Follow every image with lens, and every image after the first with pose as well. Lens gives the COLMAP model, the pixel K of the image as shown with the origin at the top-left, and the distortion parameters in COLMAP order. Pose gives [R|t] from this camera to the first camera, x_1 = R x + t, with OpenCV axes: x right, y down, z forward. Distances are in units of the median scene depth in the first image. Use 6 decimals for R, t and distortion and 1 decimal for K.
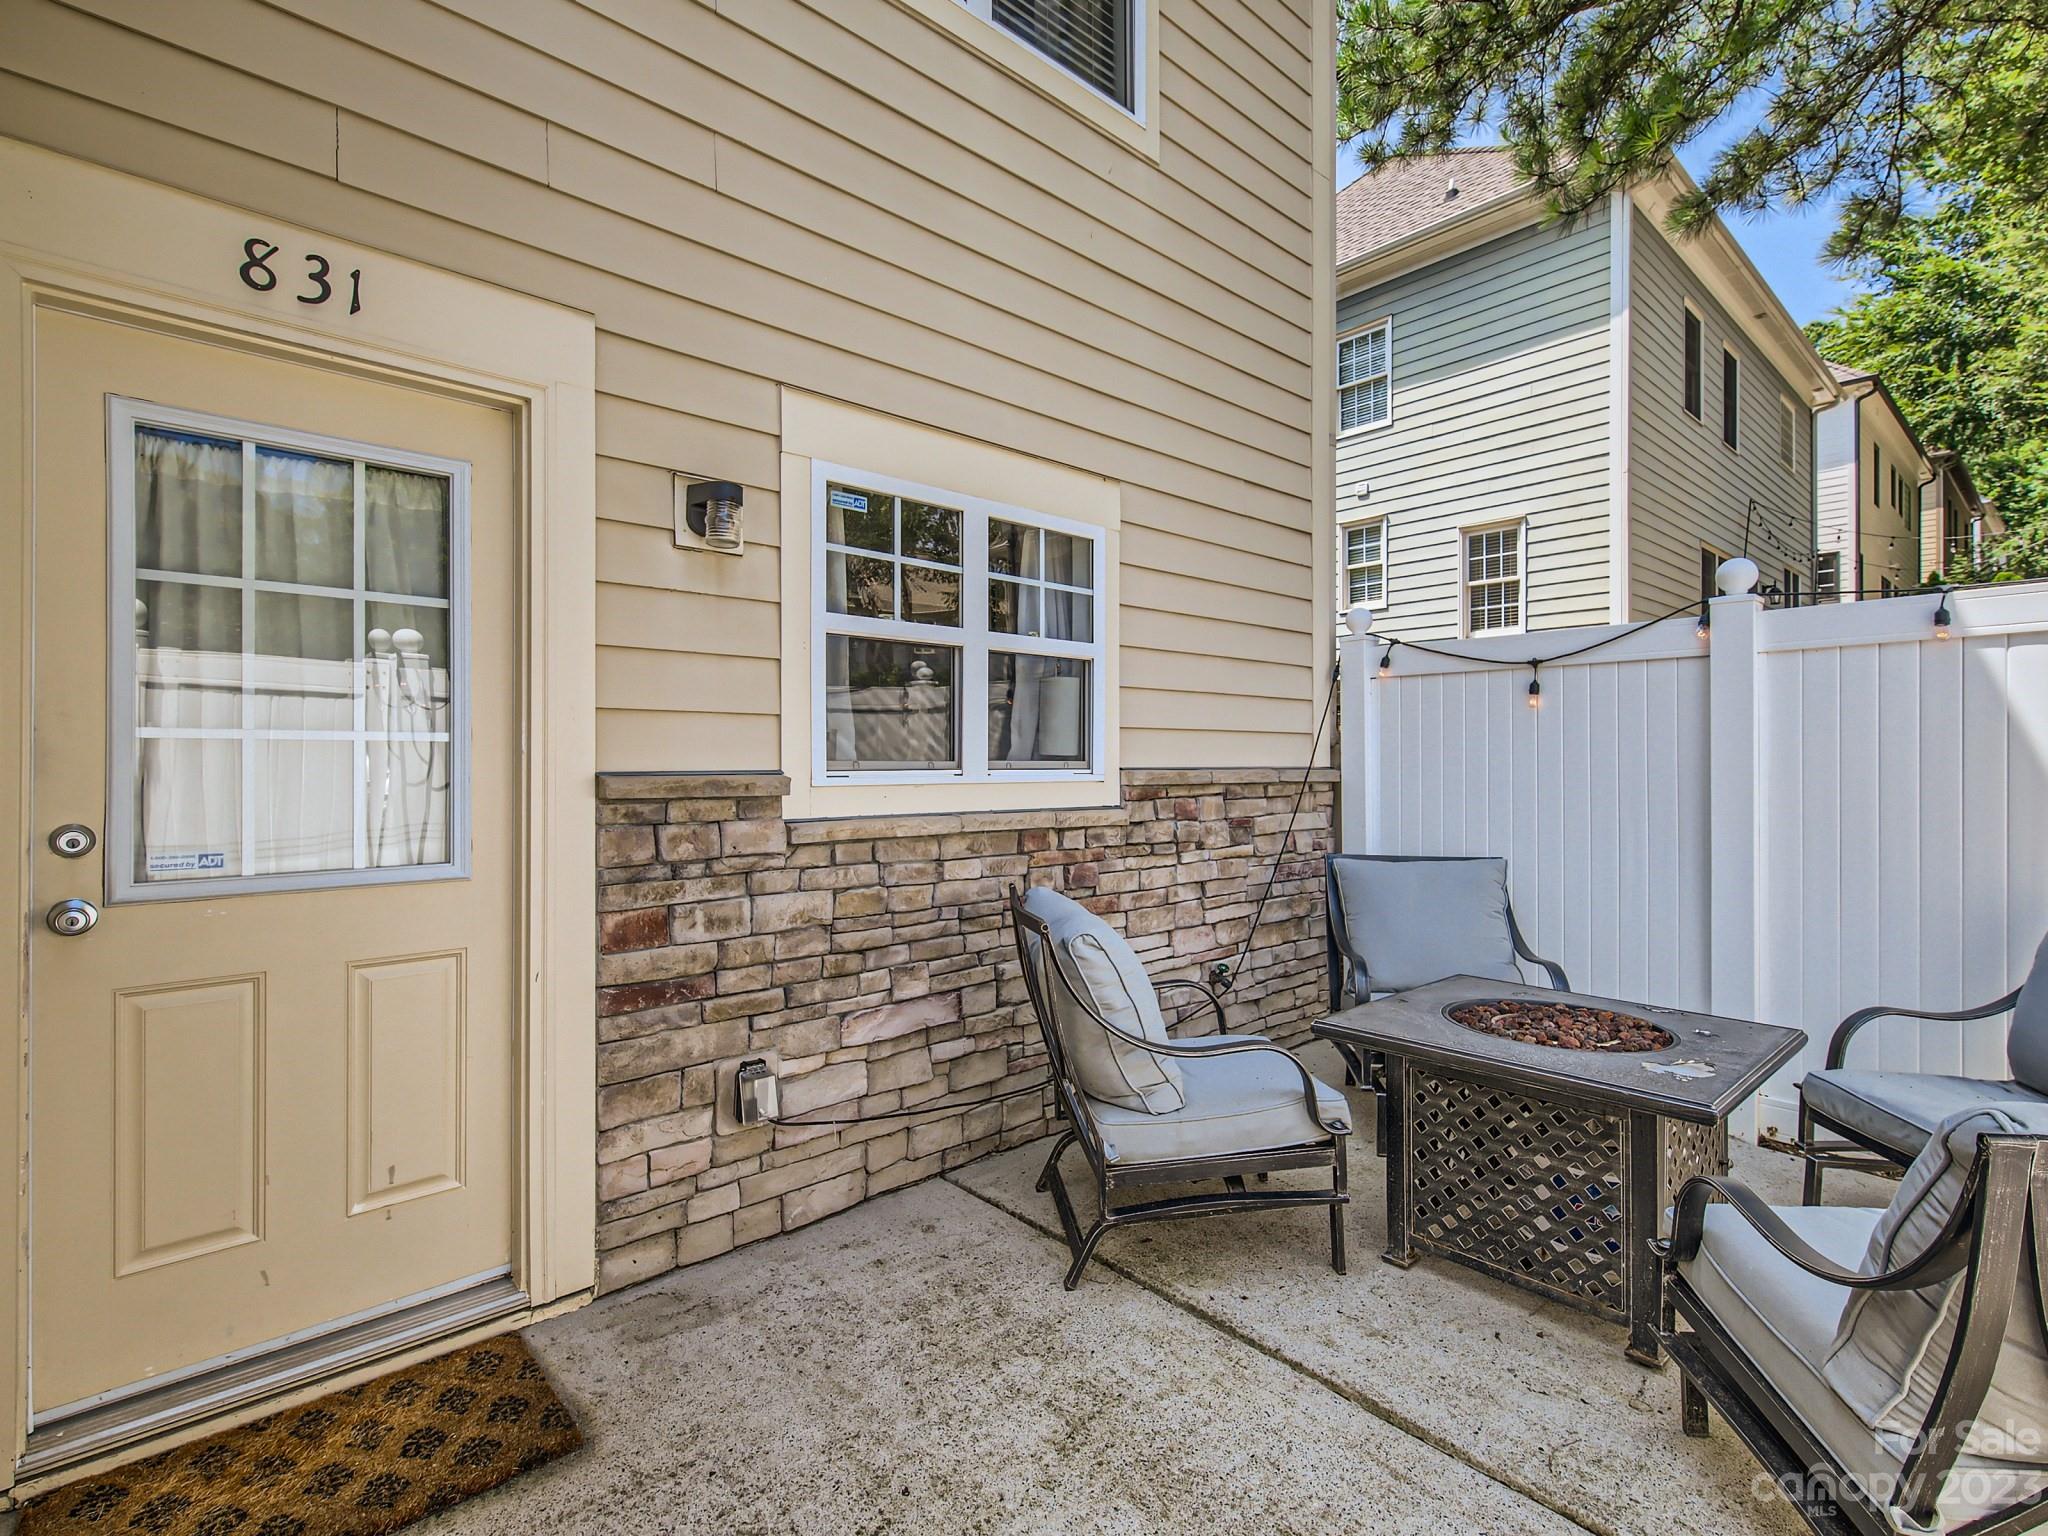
lens RADIAL K [[977.2, 0, 1018.9], [0, 977.2, 759.0], [0, 0, 1]] dist [0.016064, -0.001468]
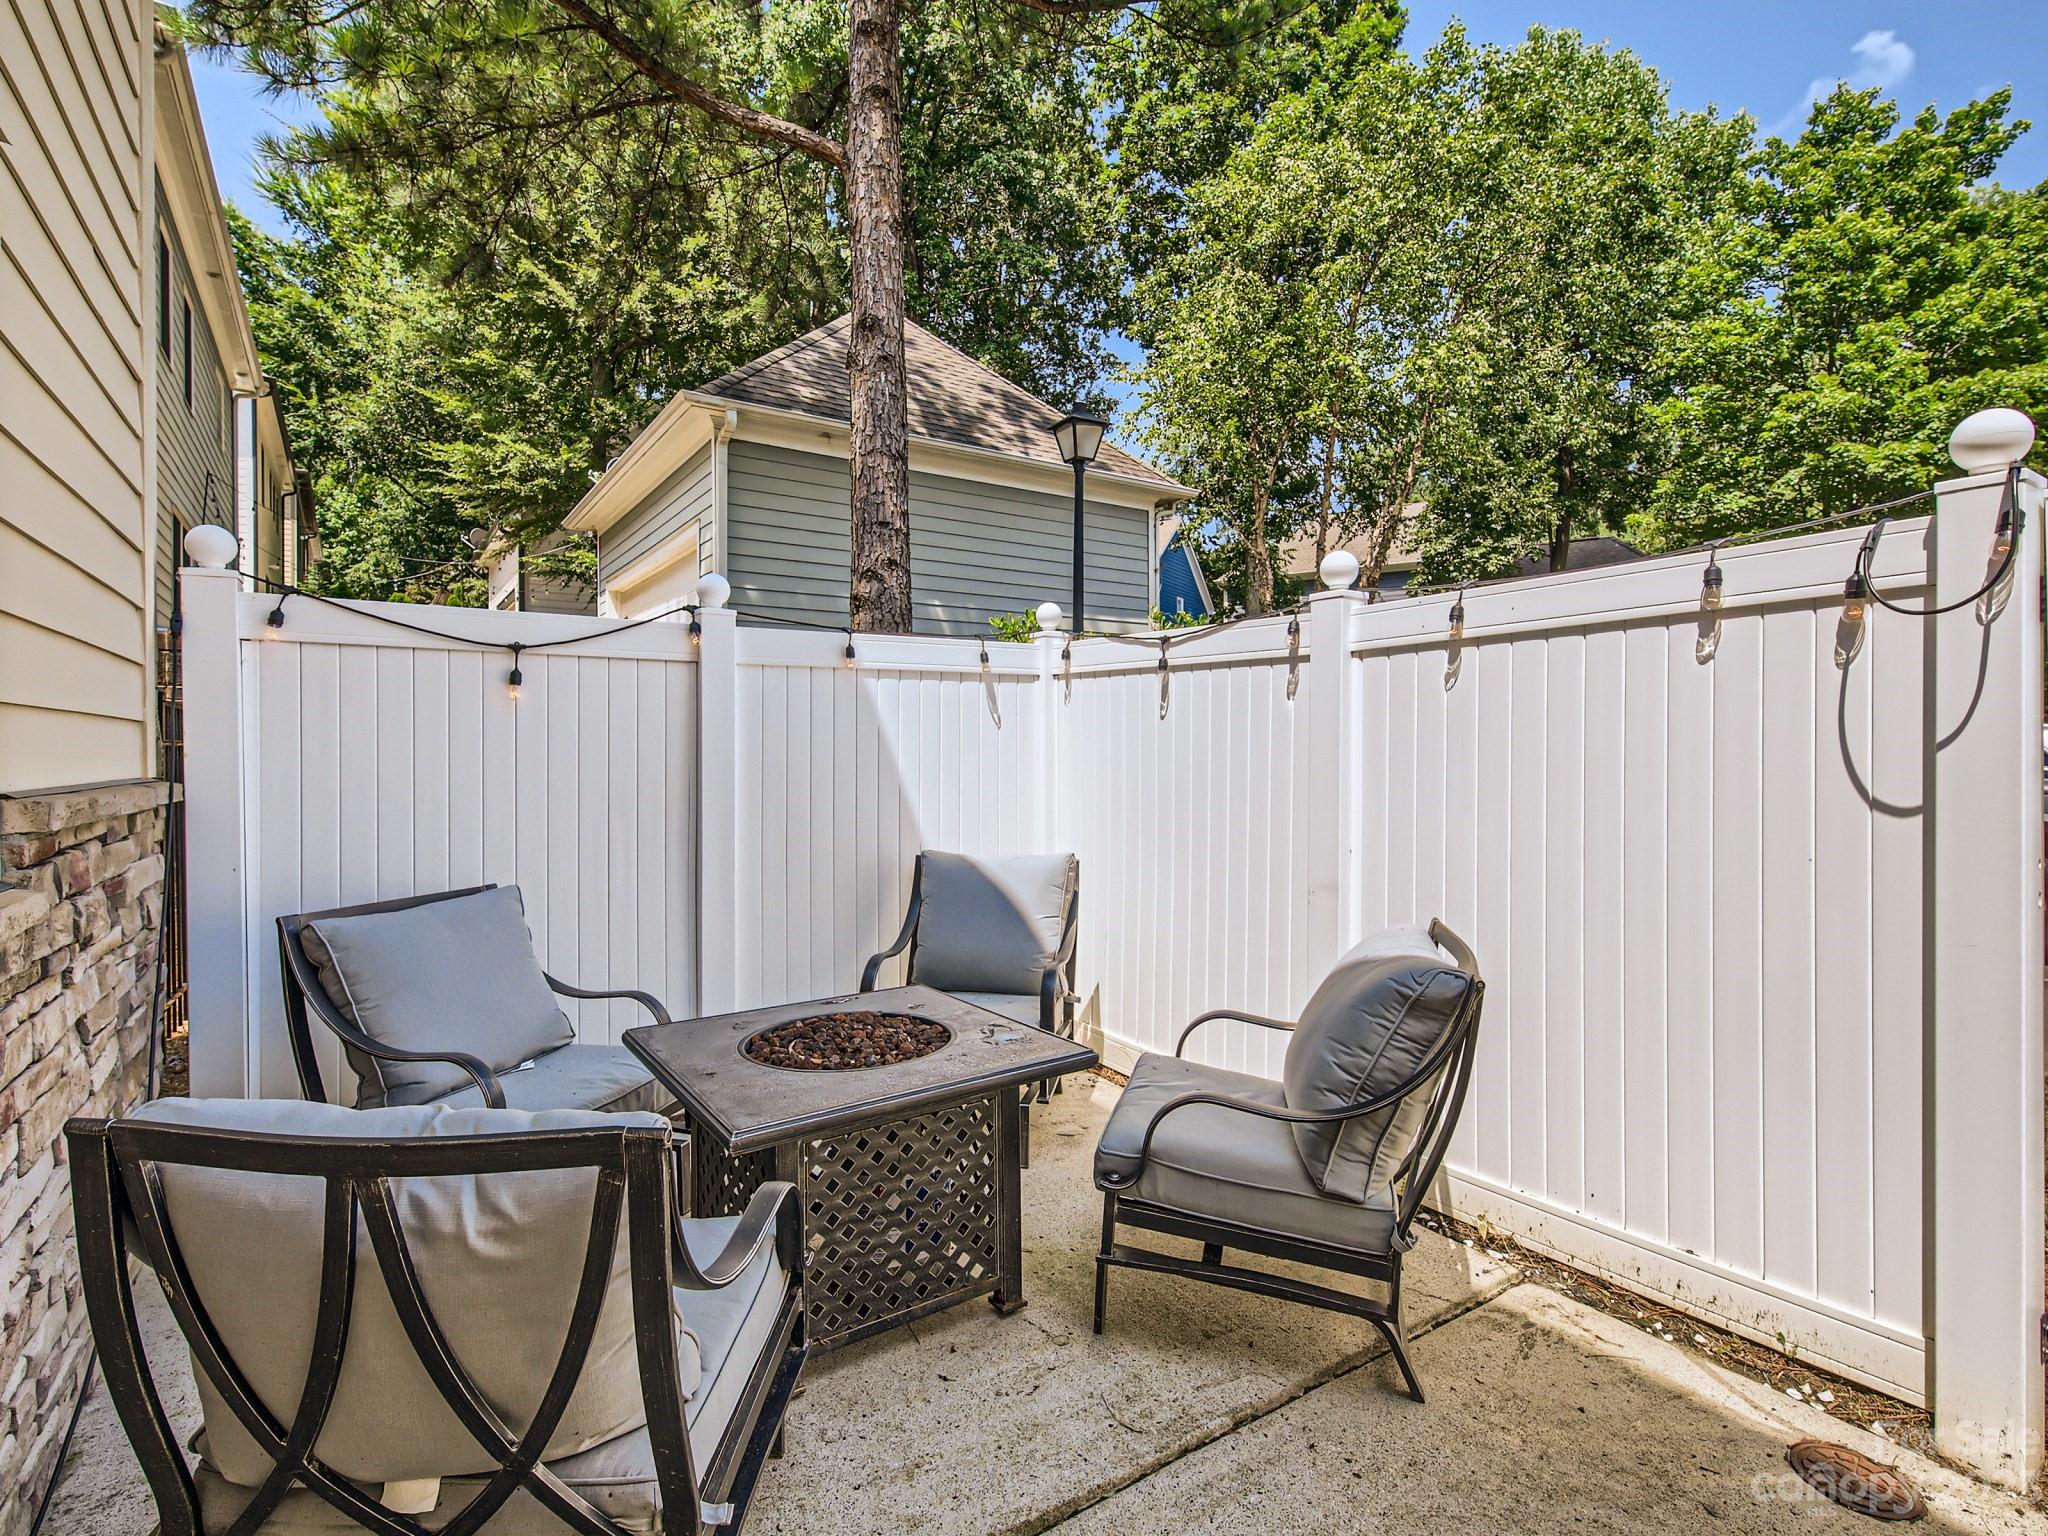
lens RADIAL K [[977.2, 0, 1018.9], [0, 977.2, 759.0], [0, 0, 1]] dist [0.016064, -0.001468]
pose [[0.139364, -0.011149, 0.990178, -0.220787], [0.001498, 0.999938, 0.011048, -0.009857], [-0.990240, -0.000056, 0.139372, 0.405662]]
